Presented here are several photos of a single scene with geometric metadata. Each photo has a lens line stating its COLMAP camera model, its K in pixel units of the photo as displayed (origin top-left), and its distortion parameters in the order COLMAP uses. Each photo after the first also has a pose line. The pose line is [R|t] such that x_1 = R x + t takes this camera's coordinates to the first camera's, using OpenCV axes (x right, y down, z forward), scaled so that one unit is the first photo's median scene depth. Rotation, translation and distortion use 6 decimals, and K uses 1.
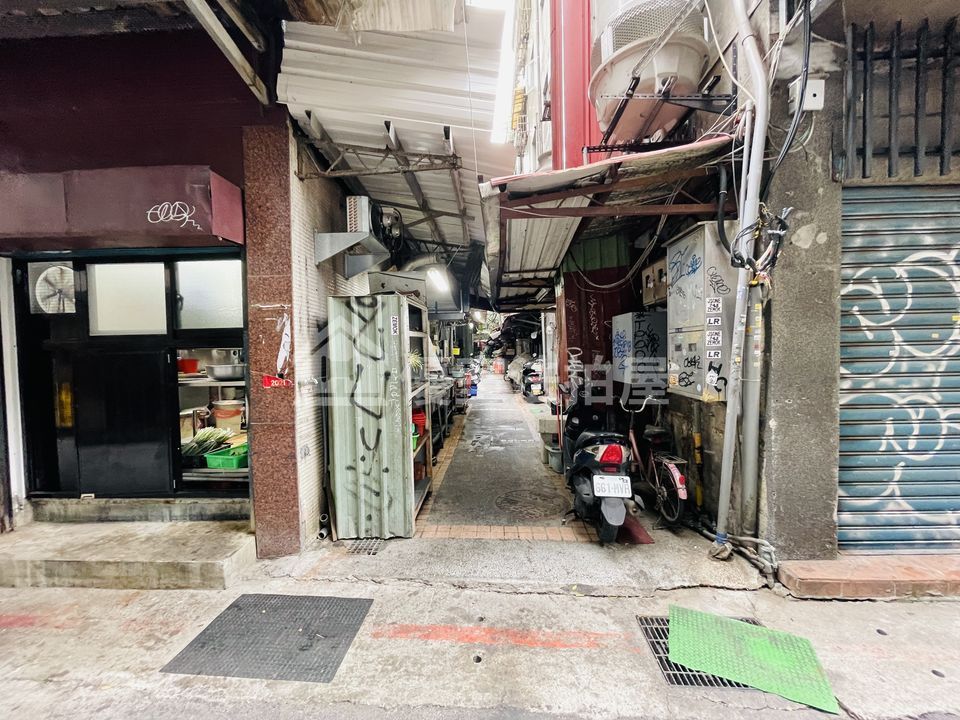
lens RADIAL K [[390.5, 0, 475.3], [0, 390.5, 360.7], [0, 0, 1]] dist [0.001118, -0.000496]
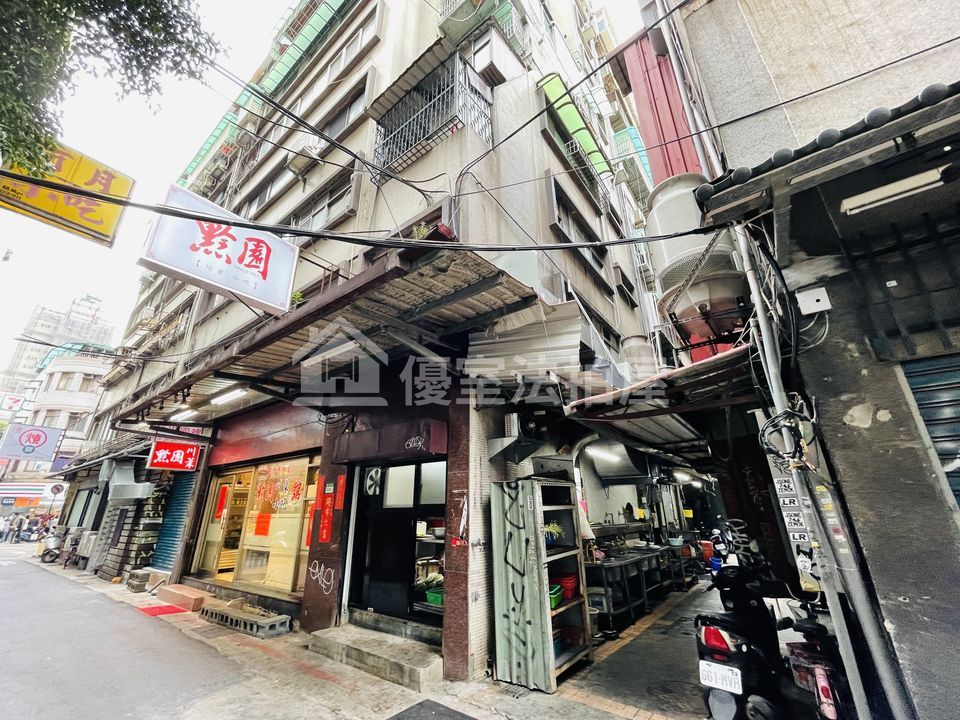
lens RADIAL K [[390.5, 0, 479.4], [0, 390.5, 362.5], [0, 0, 1]] dist [0.001118, -0.000496]
pose [[0.816464, -0.192992, -0.544188, 0.511008], [-0.021908, 0.931453, -0.363202, -0.045713], [0.576981, 0.308463, 0.756270, -0.331024]]
